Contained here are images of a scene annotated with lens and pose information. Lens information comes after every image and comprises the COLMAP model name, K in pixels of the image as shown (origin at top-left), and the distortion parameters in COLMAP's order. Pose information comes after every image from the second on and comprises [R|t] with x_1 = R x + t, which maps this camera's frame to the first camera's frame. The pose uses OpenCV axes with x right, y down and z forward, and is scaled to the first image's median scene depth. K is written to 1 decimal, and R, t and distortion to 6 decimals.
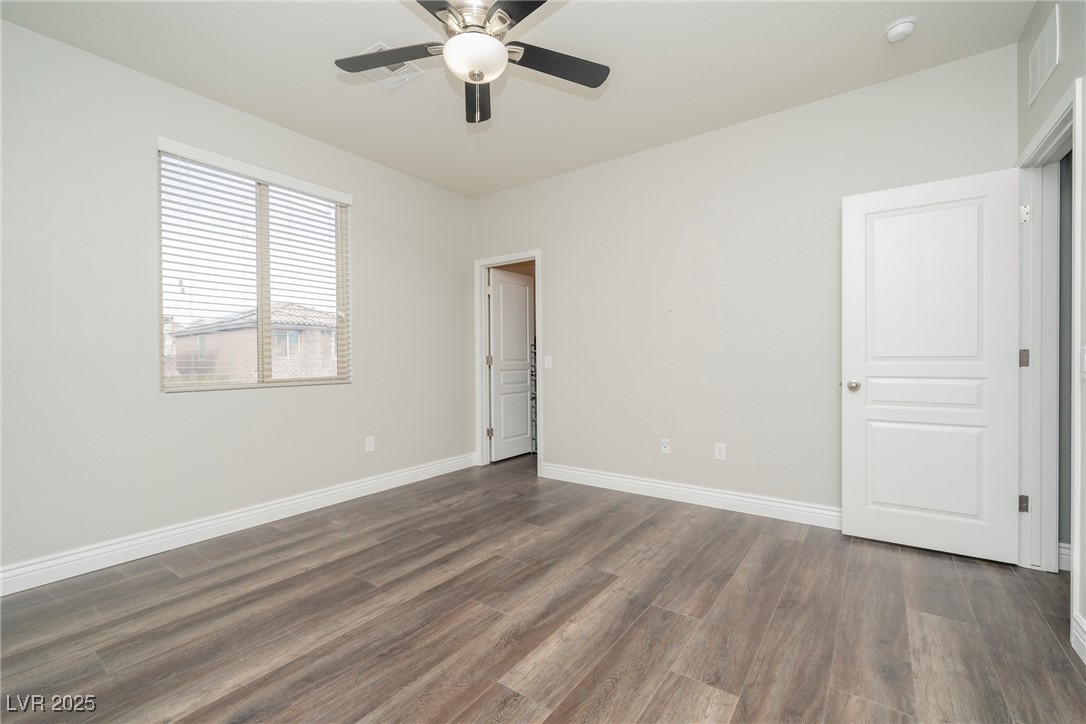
lens RADIAL K [[459.4, 0, 543.0], [0, 459.4, 362.0], [0, 0, 1]] dist [0.000620, 0.000338]
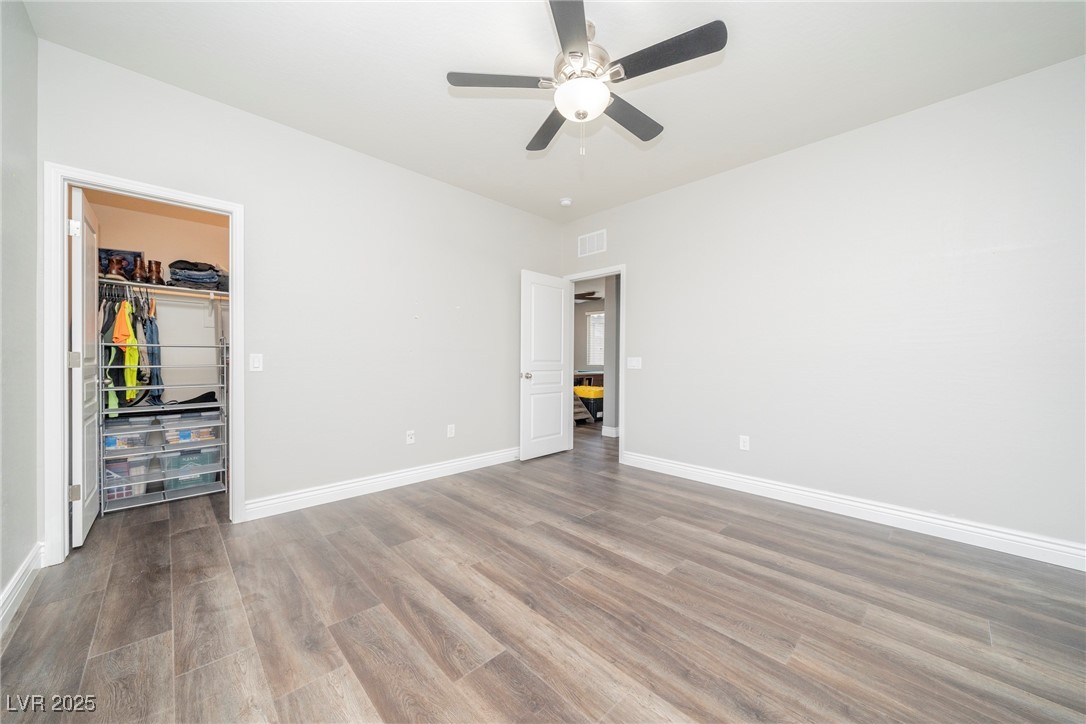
lens RADIAL K [[393.1, 0, 543.0], [0, 393.1, 362.0], [0, 0, 1]] dist [-0.000428, -0.000091]
pose [[0.172432, 0.003026, 0.985017, -0.929359], [-0.000136, 0.999995, -0.003048, 0.002524], [-0.985021, 0.000392, 0.172432, 0.759021]]
